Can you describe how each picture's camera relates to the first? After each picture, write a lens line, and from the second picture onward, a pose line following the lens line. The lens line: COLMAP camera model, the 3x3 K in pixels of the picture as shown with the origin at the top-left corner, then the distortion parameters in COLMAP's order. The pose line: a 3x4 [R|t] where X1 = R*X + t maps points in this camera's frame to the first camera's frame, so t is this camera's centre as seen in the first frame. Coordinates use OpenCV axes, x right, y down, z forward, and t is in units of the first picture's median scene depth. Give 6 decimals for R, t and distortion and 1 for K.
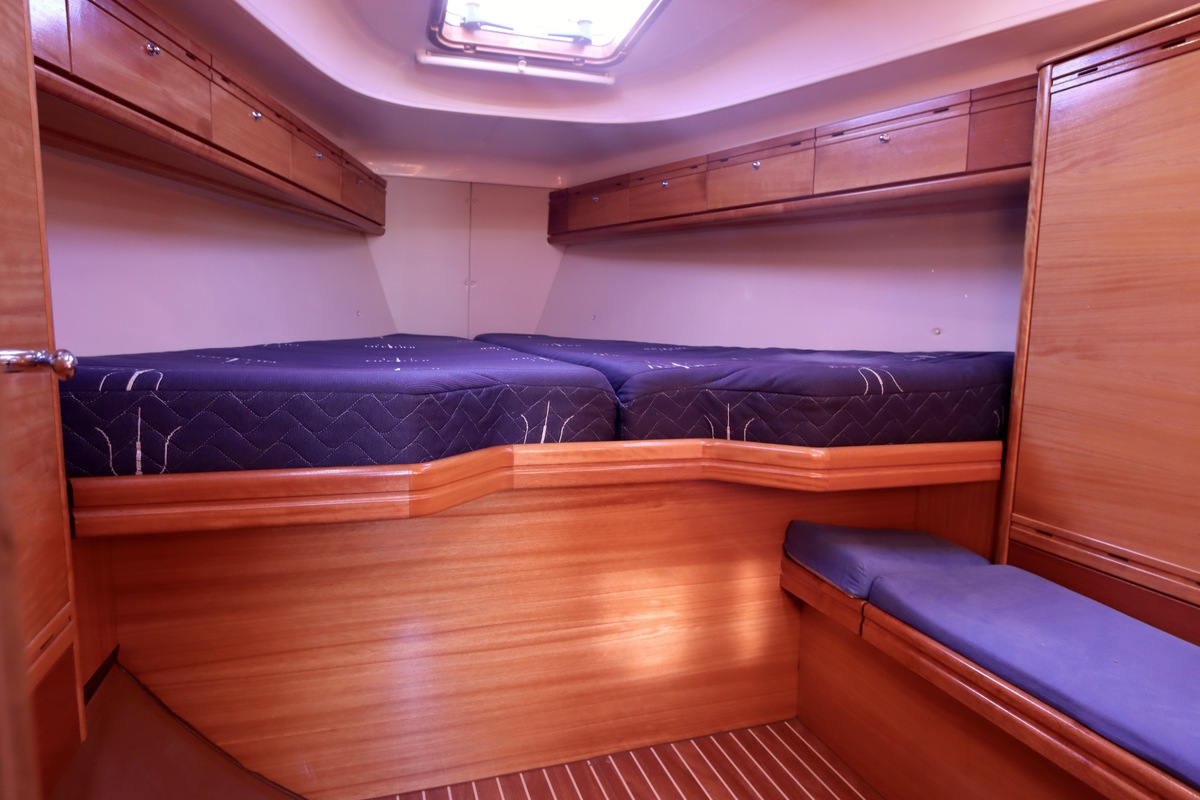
lens RADIAL K [[711.8, 0, 590.8], [0, 711.8, 399.6], [0, 0, 1]] dist [-0.017099, 0.007231]
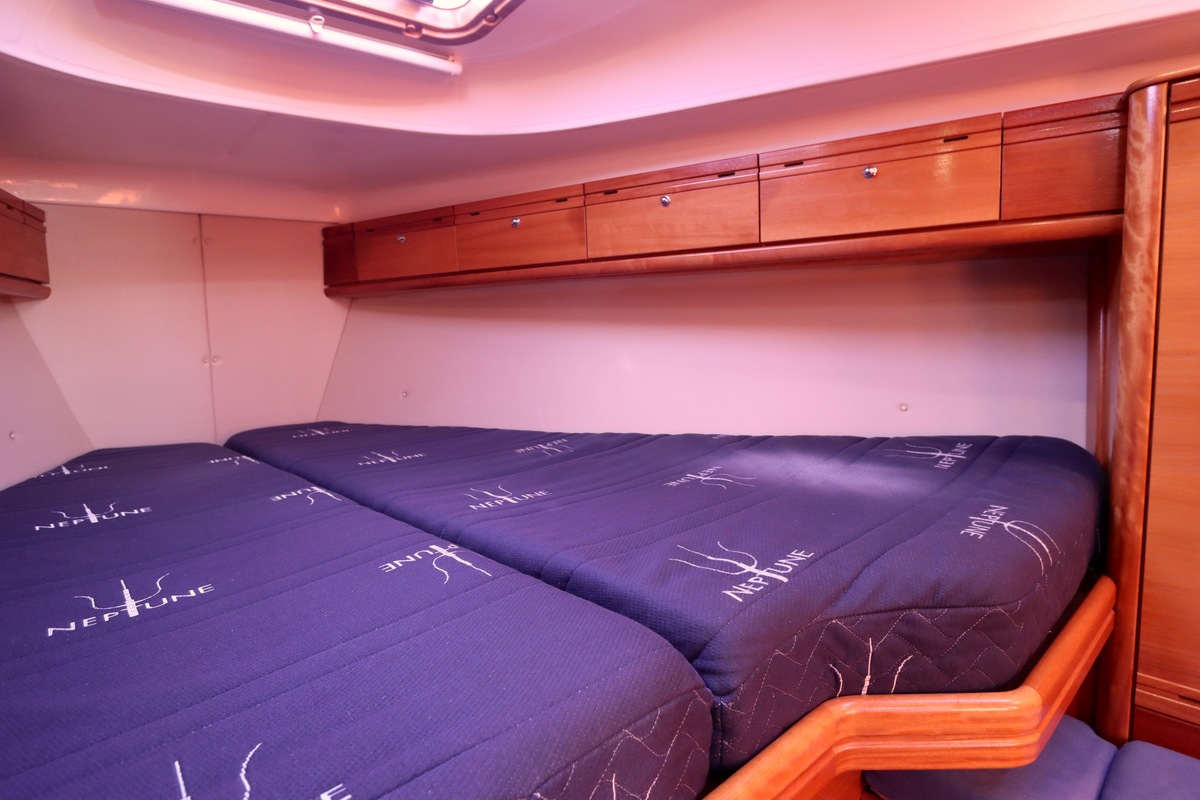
lens RADIAL K [[668.8, 0, 608.5], [0, 668.8, 402.5], [0, 0, 1]] dist [-0.017758, 0.006298]
pose [[0.911297, -0.101433, 0.399061, -0.119720], [0.105151, 0.994376, 0.012626, -0.134727], [-0.398097, 0.030455, 0.916838, 0.387854]]
